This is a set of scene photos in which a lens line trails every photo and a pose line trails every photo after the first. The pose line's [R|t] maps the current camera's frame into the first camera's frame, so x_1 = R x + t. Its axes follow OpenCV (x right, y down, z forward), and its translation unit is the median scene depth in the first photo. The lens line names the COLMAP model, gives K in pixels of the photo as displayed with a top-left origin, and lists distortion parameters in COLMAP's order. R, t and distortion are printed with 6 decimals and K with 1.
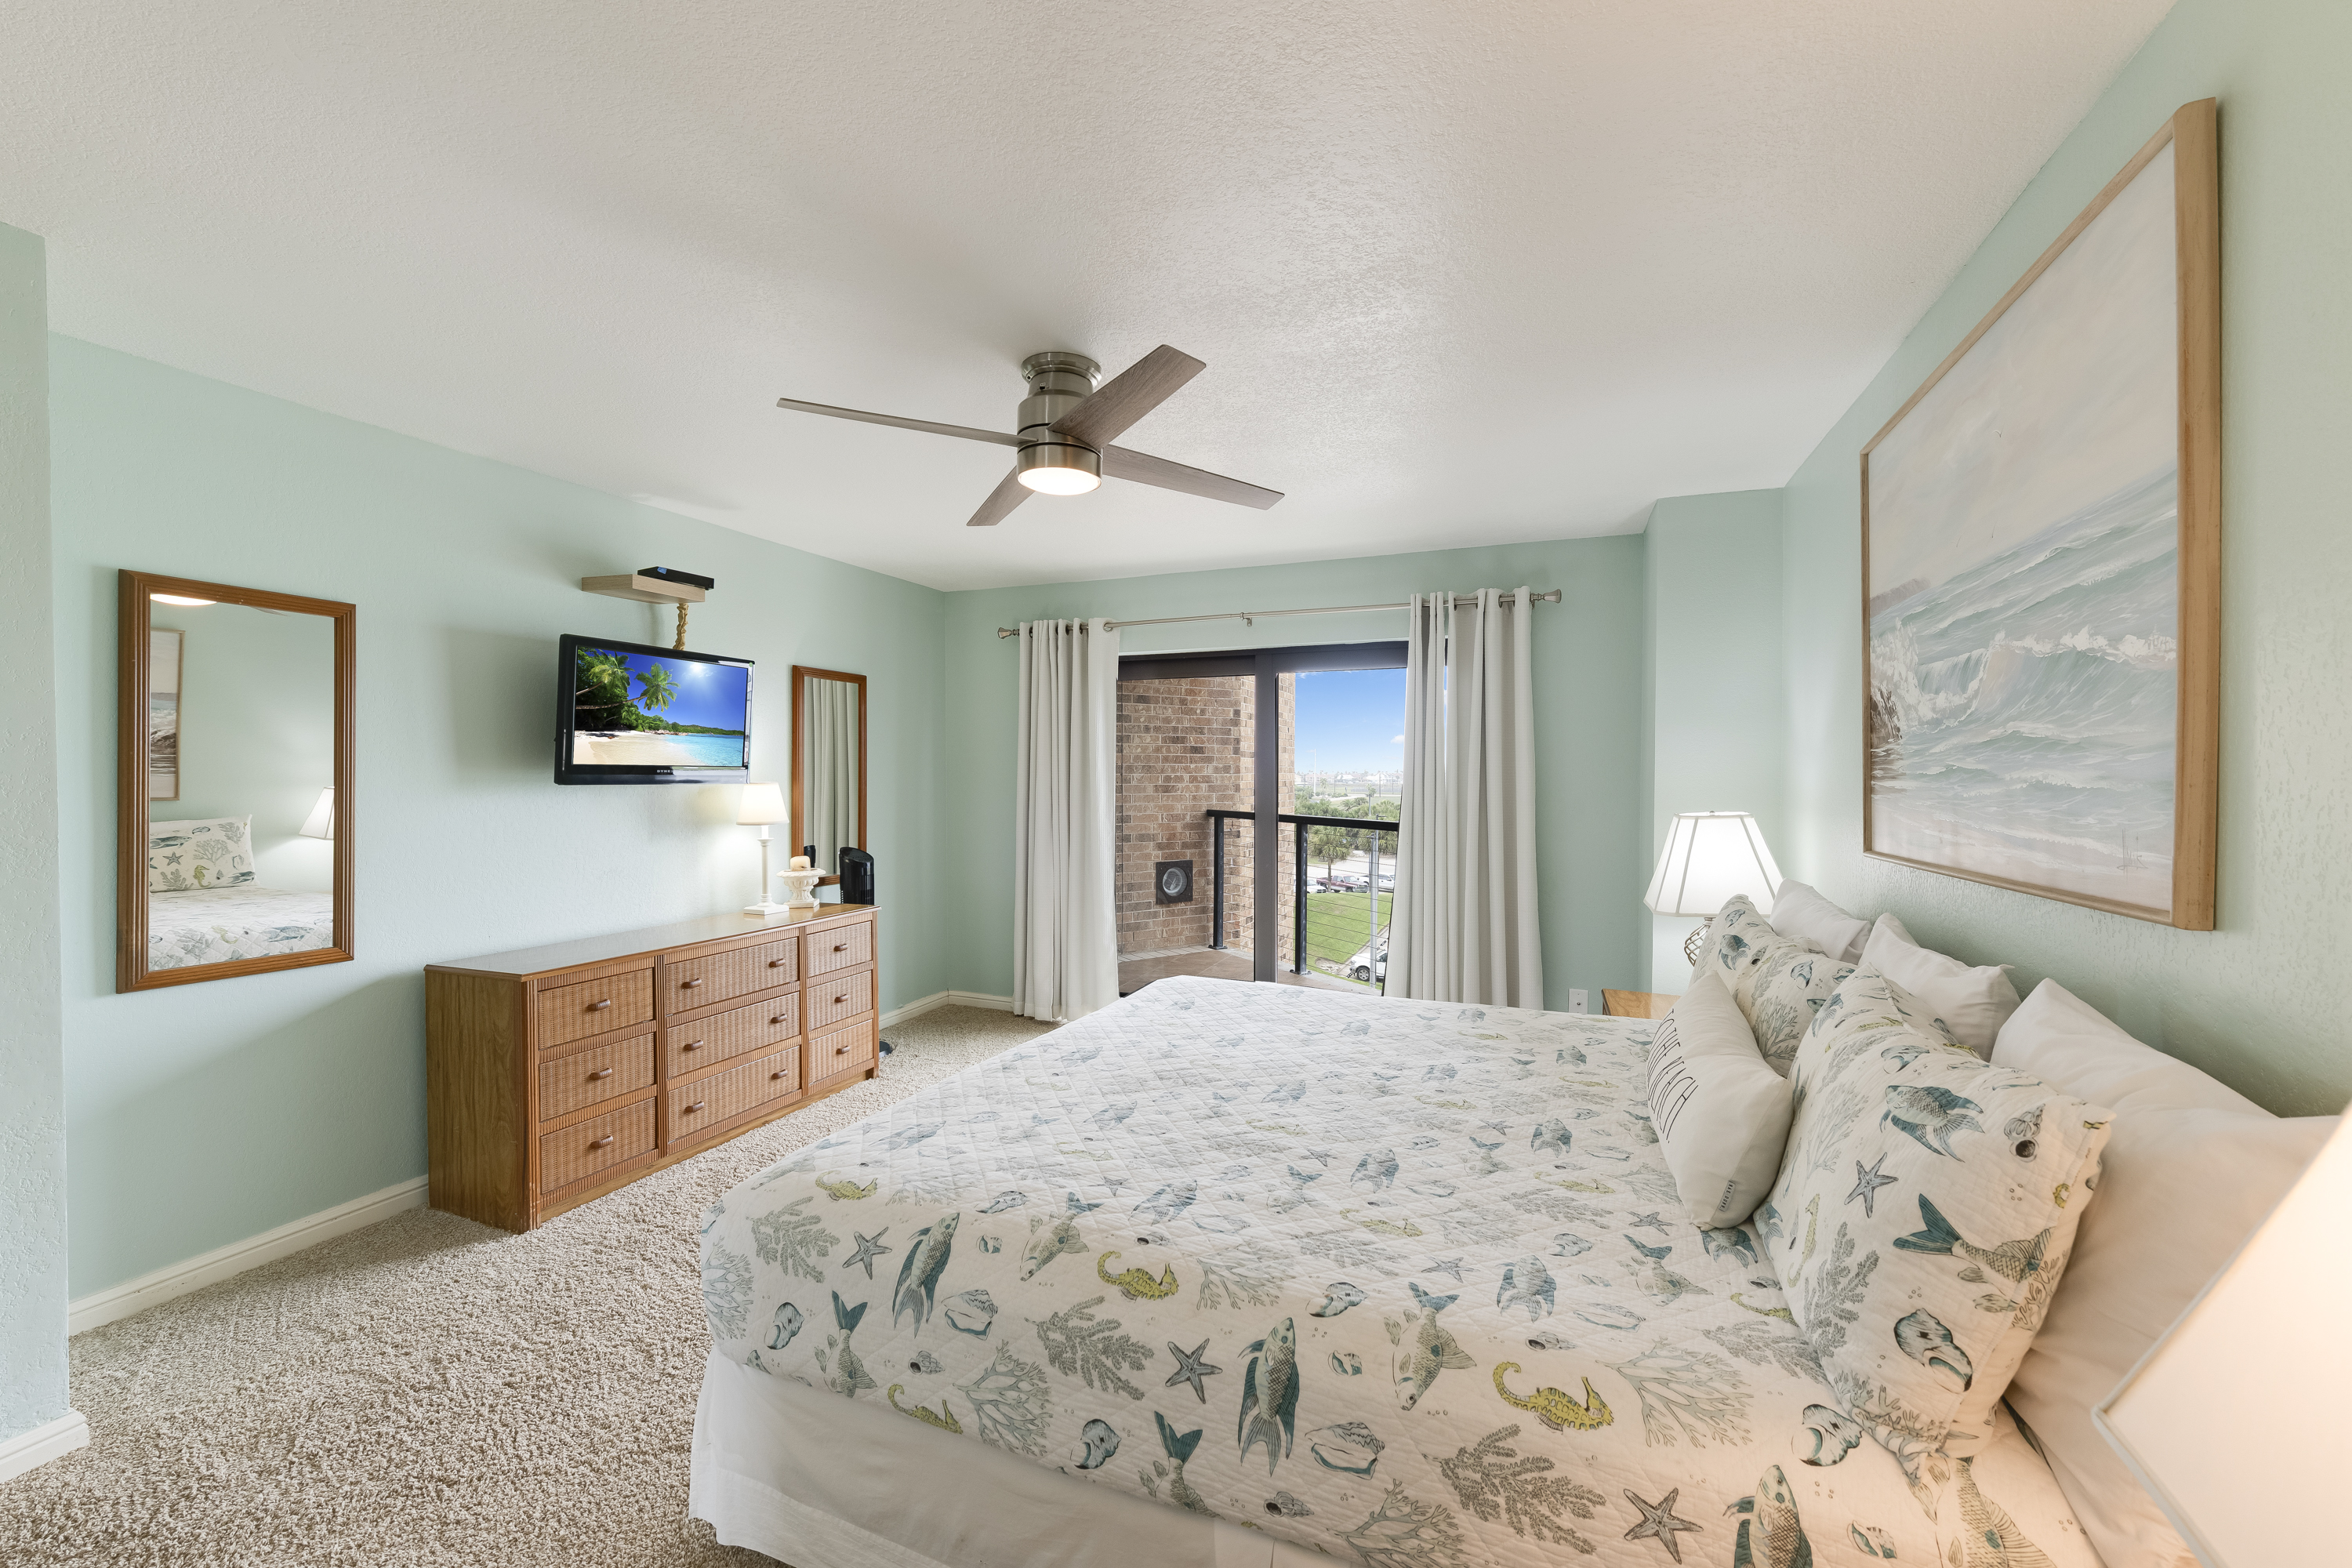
lens RADIAL K [[921.3, 0, 1172.2], [0, 921.3, 786.5], [0, 0, 1]] dist [-0.000659, -0.000281]
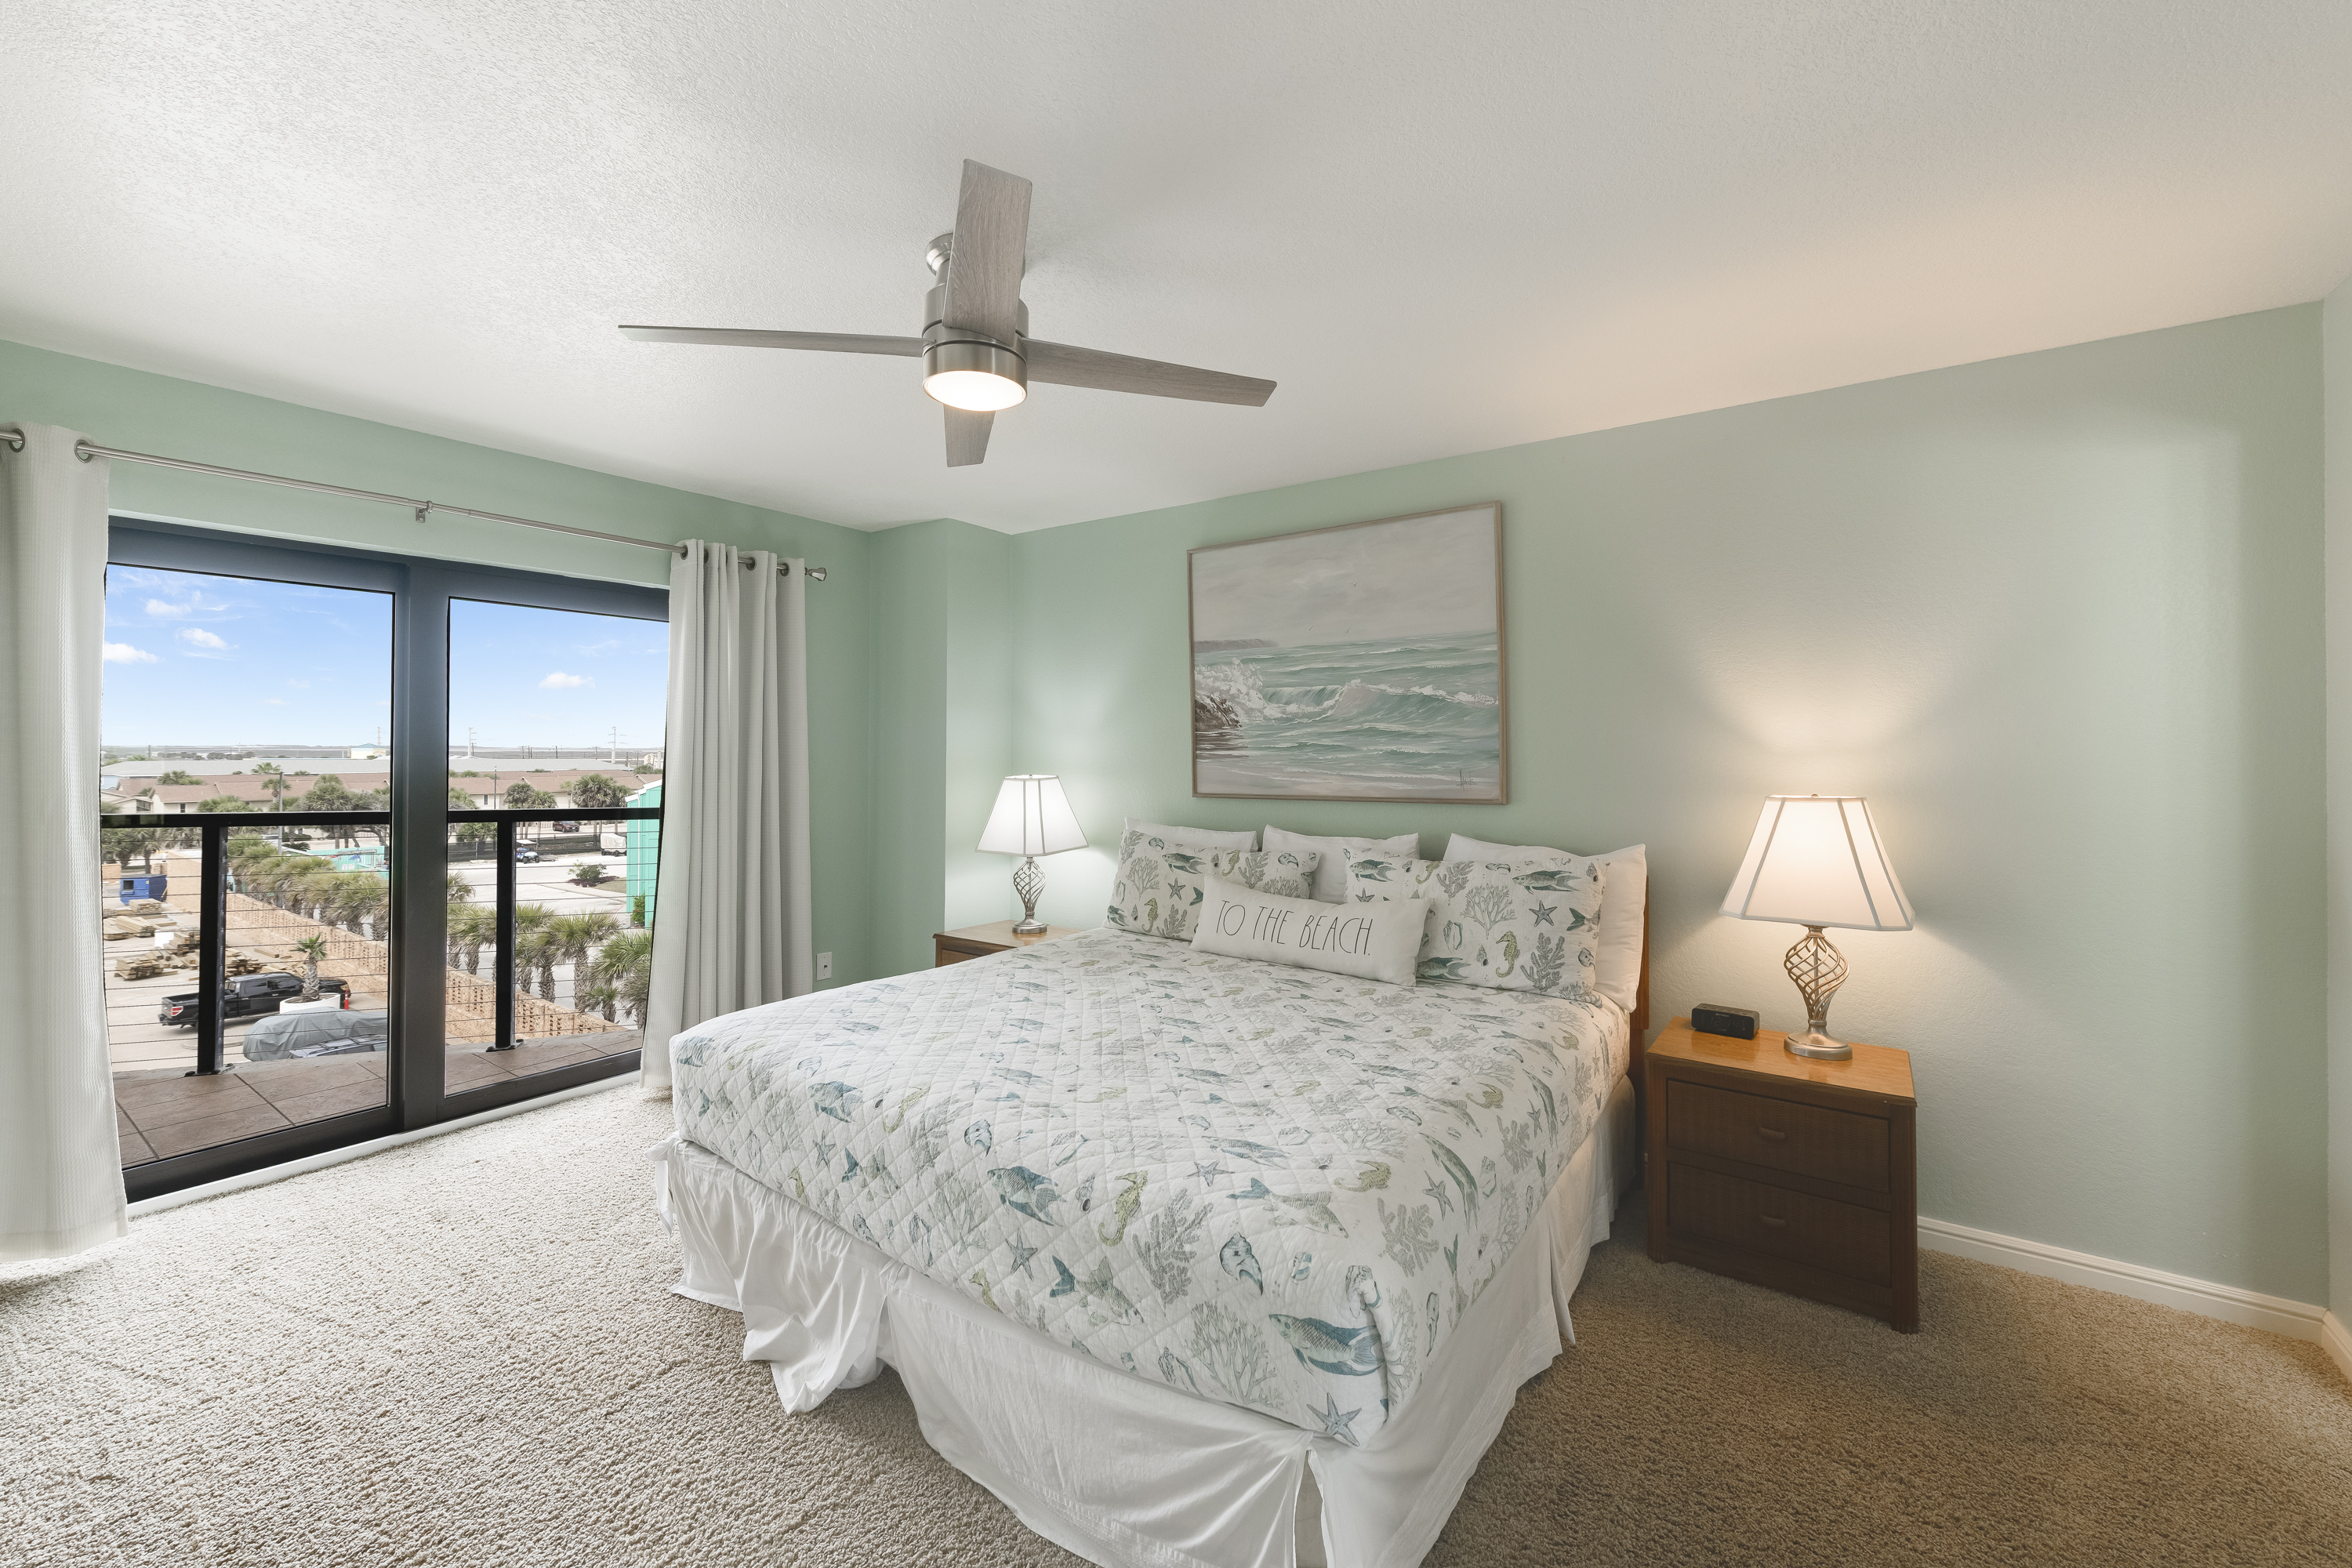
lens RADIAL K [[952.9, 0, 1181.2], [0, 952.9, 739.6], [0, 0, 1]] dist [-0.001728, -0.000216]
pose [[0.221724, 0.010703, 0.975051, -0.455240], [0.011725, 0.999838, -0.013641, -0.002322], [-0.975039, 0.014457, 0.221562, 0.321966]]
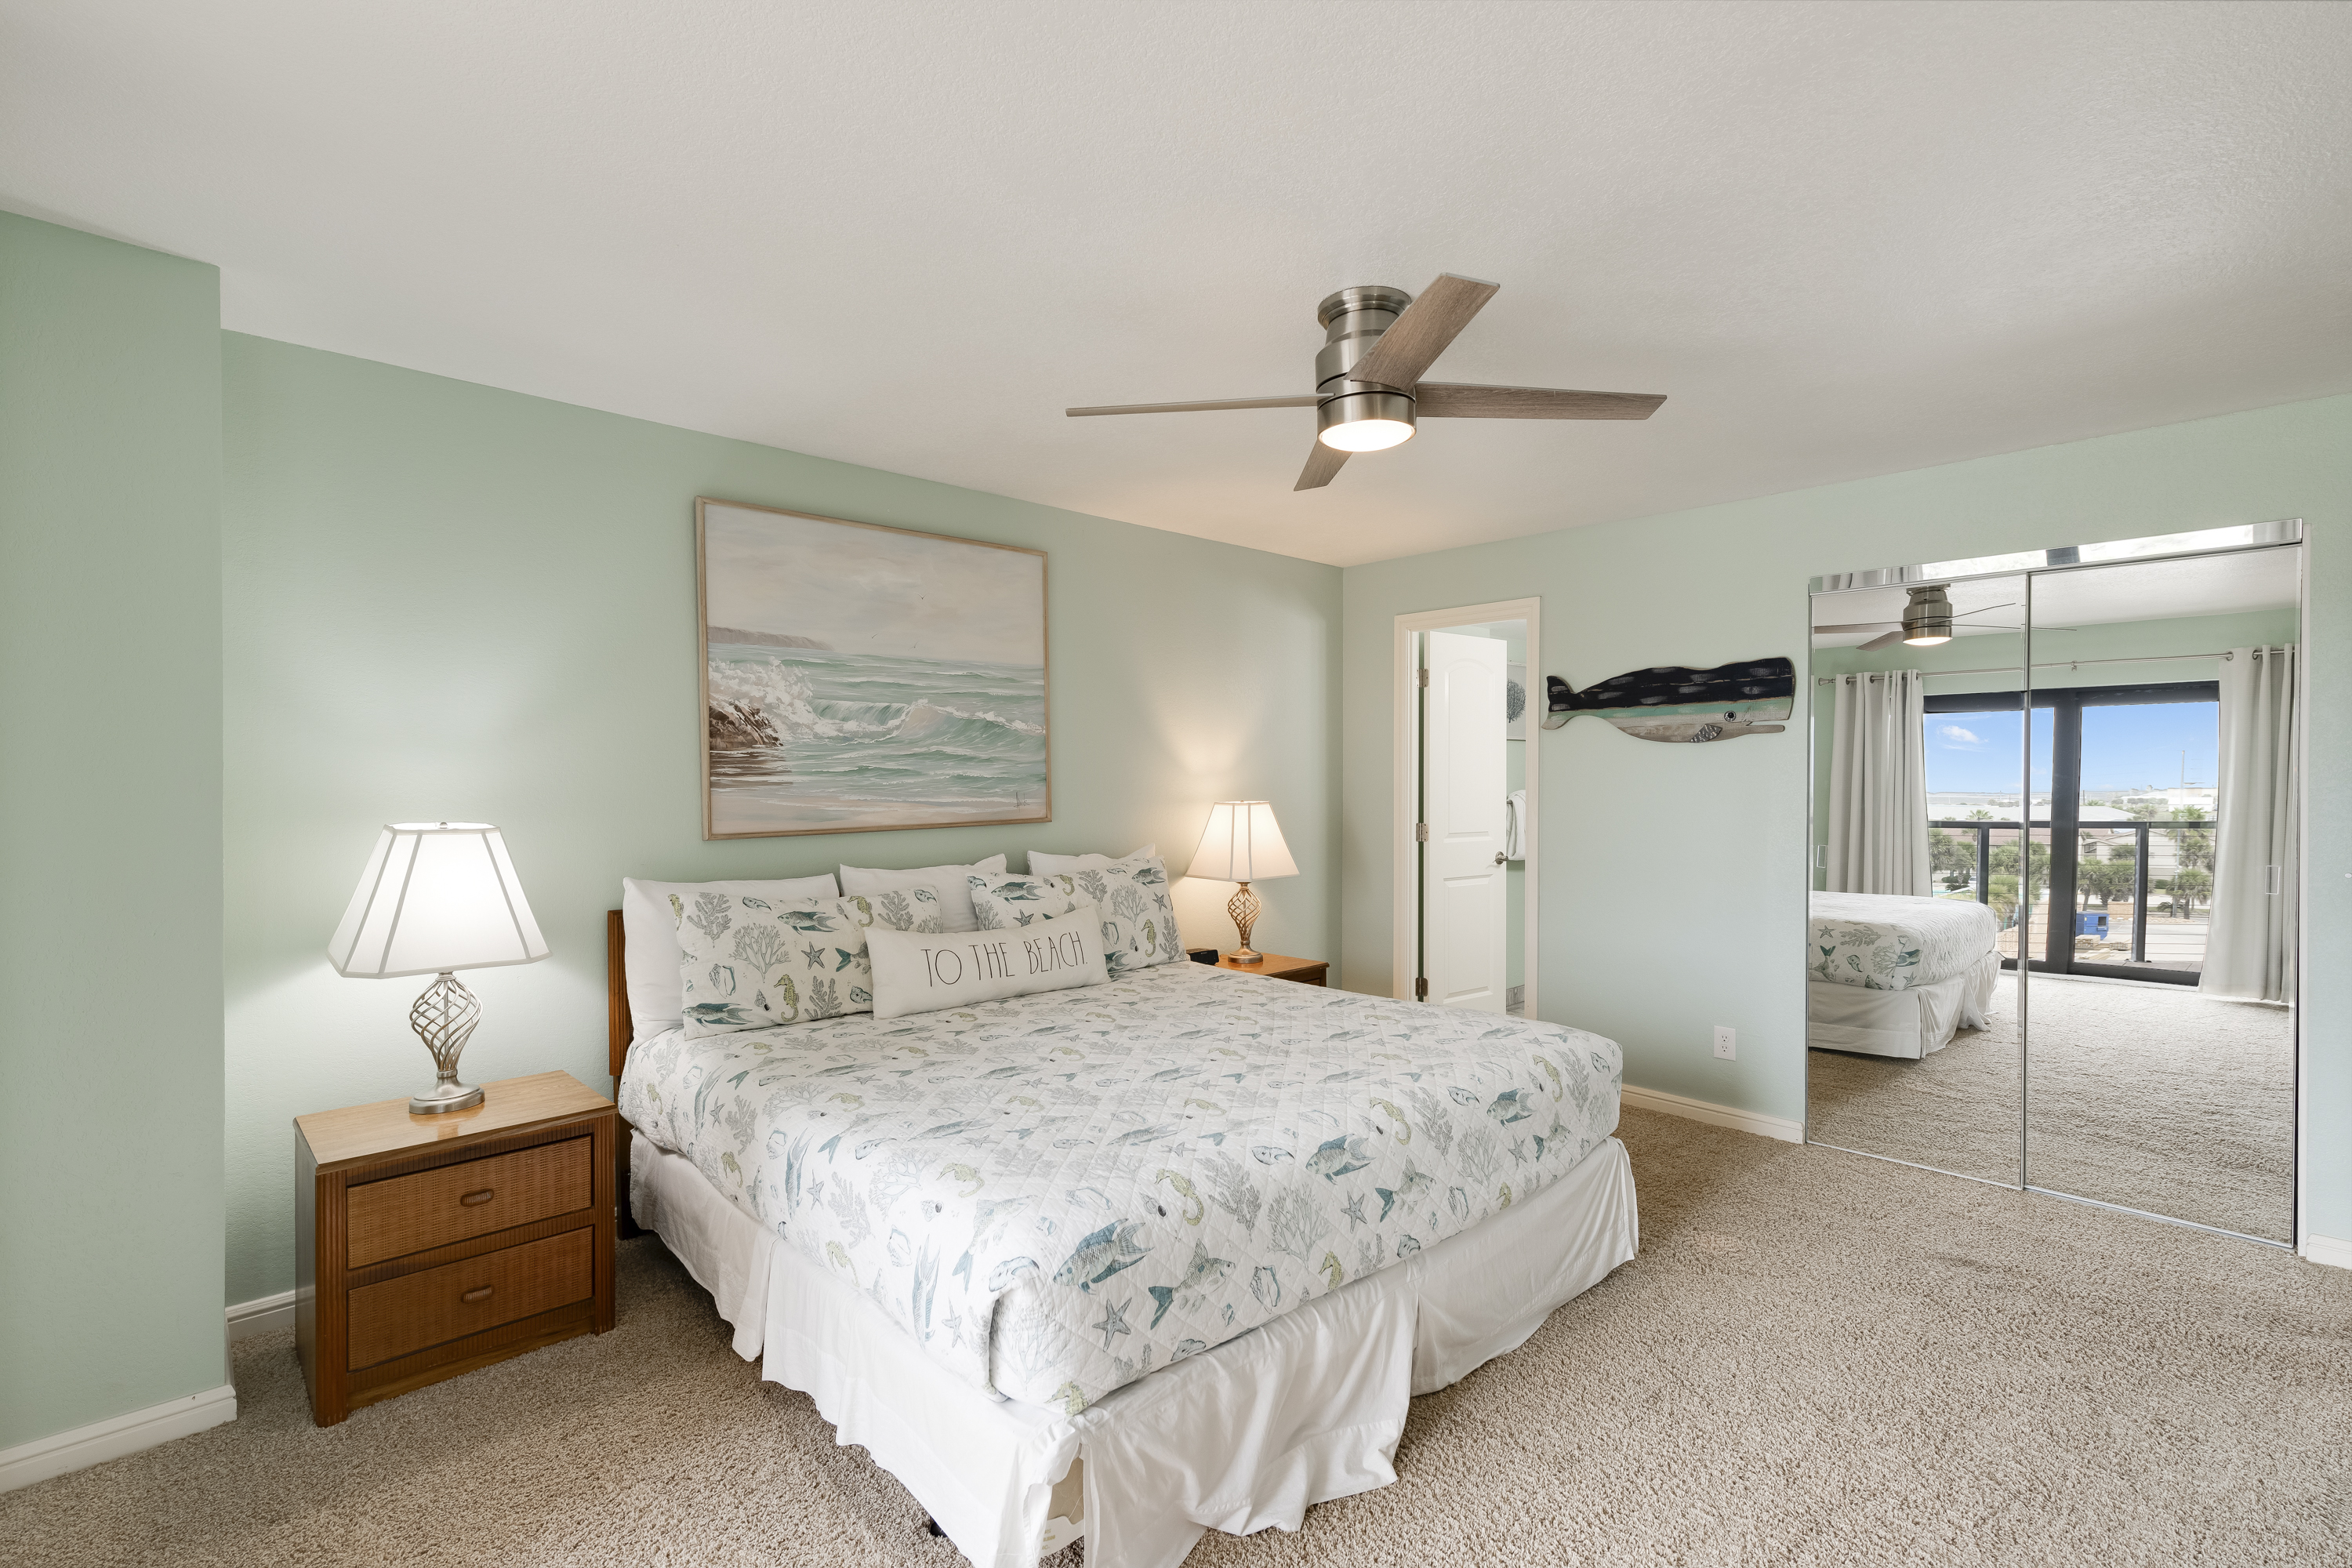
lens RADIAL K [[1069.2, 0, 1184.9], [0, 1069.2, 781.7], [0, 0, 1]] dist [-0.000418, -0.000304]
pose [[-0.914624, -0.004731, 0.404278, -0.186373], [0.005390, 0.999700, 0.023894, -0.015308], [-0.404270, 0.024033, -0.914324, 1.009858]]
